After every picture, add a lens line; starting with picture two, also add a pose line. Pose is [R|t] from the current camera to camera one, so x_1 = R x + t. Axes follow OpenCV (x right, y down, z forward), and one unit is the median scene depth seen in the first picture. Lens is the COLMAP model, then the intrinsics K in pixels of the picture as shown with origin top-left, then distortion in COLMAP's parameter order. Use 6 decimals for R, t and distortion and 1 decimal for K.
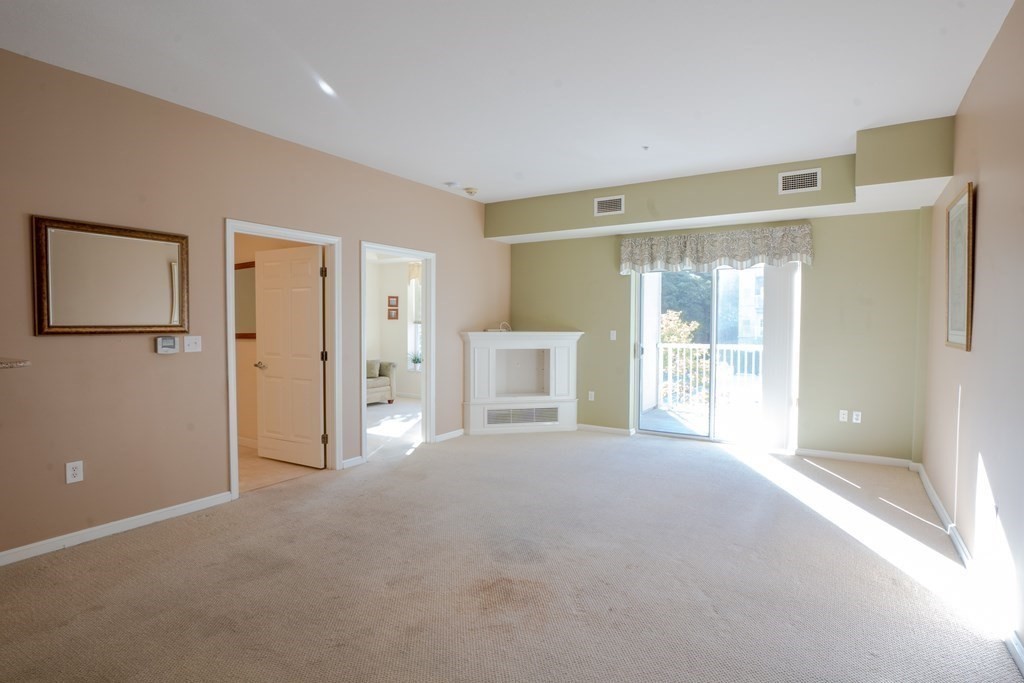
lens RADIAL K [[523.3, 0, 522.0], [0, 523.3, 341.7], [0, 0, 1]] dist [-0.016518, 0.002498]
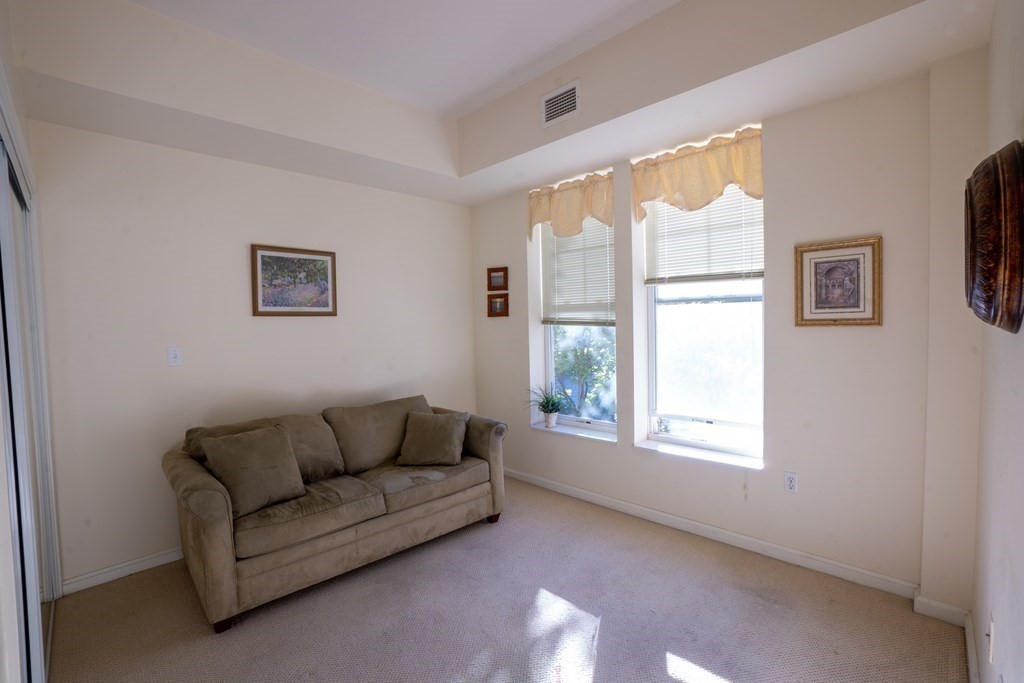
lens RADIAL K [[454.2, 0, 516.9], [0, 454.2, 336.6], [0, 0, 1]] dist [-0.042087, 0.007943]
pose [[0.972454, -0.017209, -0.232461, -0.137146], [0.020312, 0.999734, 0.010962, -0.029246], [0.232210, -0.015382, 0.972544, 0.613179]]
